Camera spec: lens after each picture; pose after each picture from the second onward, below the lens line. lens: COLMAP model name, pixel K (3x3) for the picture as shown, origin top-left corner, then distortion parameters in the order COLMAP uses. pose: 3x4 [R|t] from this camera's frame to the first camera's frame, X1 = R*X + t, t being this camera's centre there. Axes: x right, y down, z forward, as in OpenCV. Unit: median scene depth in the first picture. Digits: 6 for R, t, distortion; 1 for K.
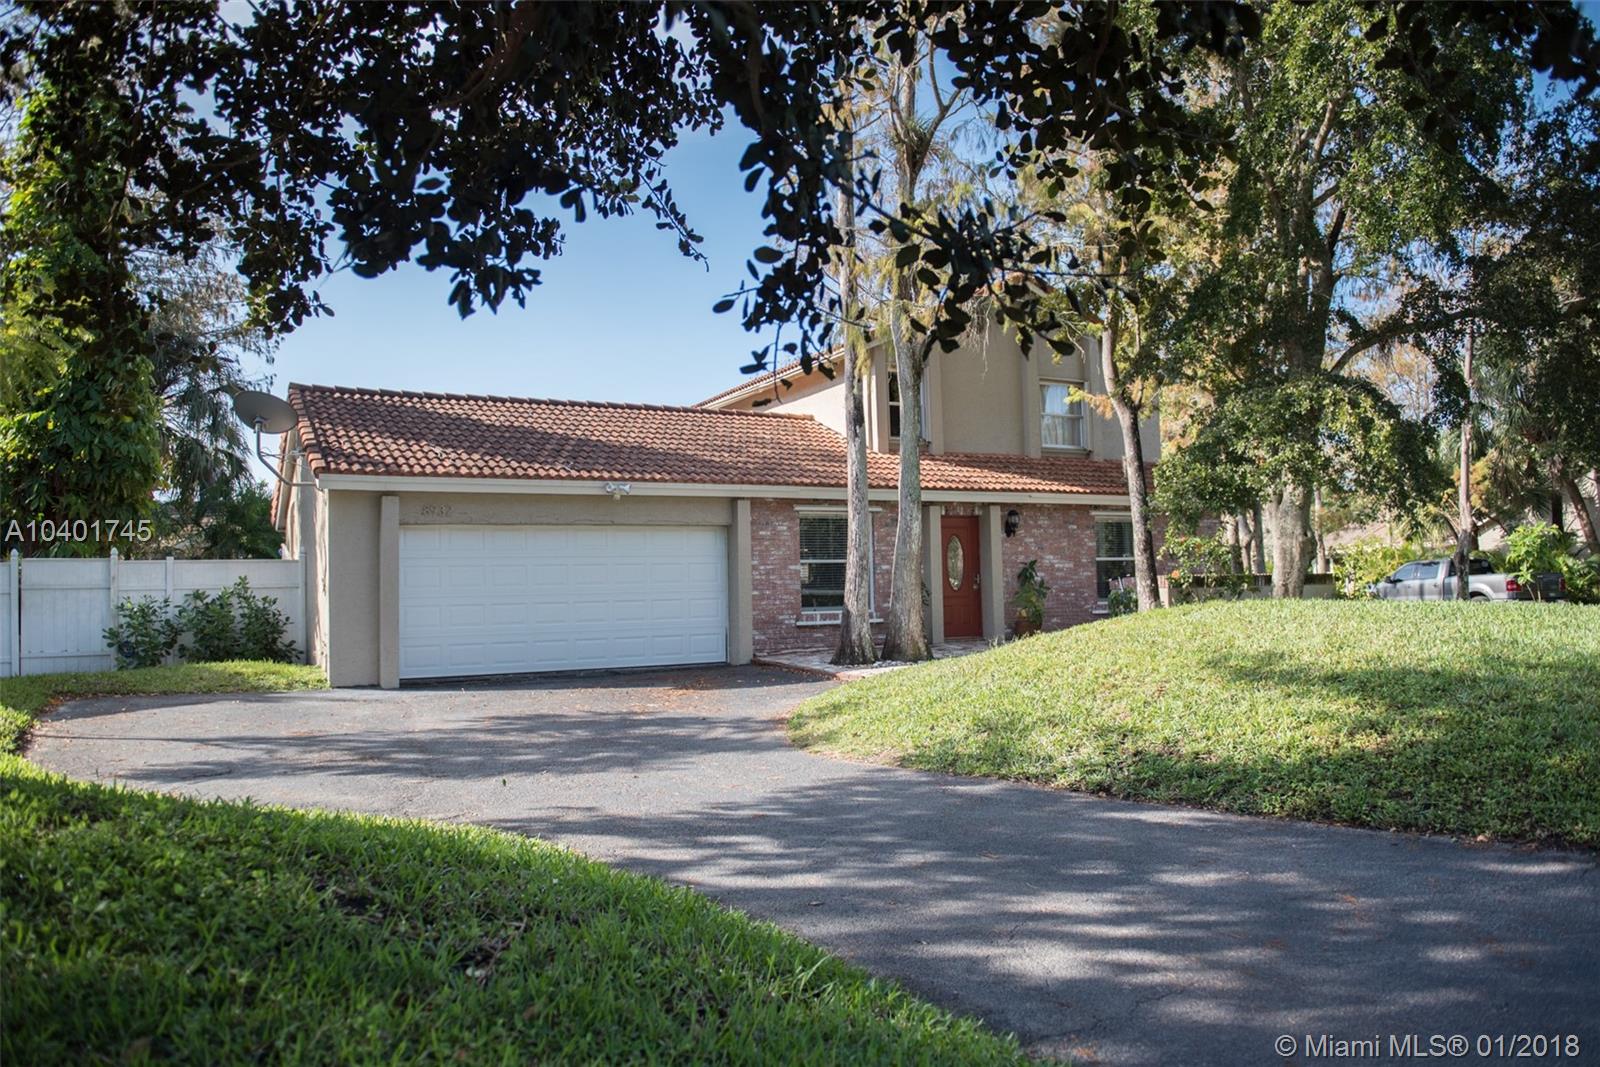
lens RADIAL K [[1111.6, 0, 810.0], [0, 1111.6, 532.5], [0, 0, 1]] dist [-0.052847, -0.000065]
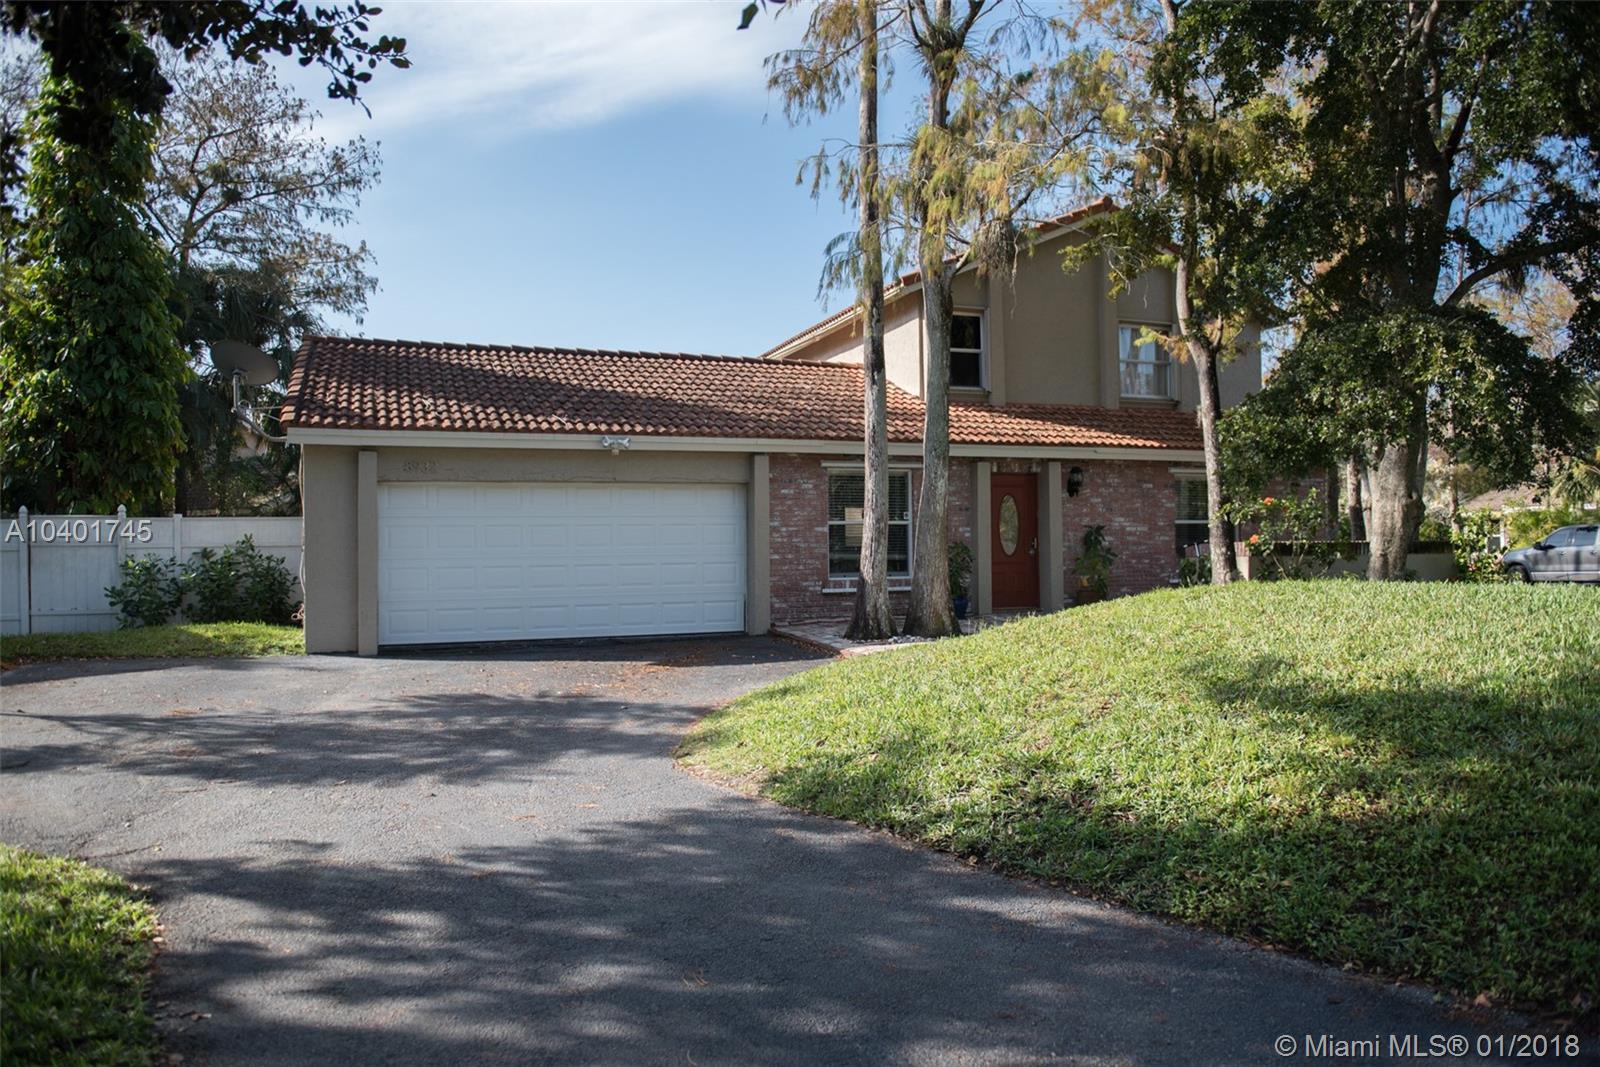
lens RADIAL K [[1111.6, 0, 793.0], [0, 1111.6, 533.2], [0, 0, 1]] dist [-0.052847, -0.000065]
pose [[0.991687, 0.008670, -0.128378, 0.087759], [-0.003524, 0.999183, 0.040256, -0.002152], [0.128622, -0.039469, 0.990908, 0.100825]]
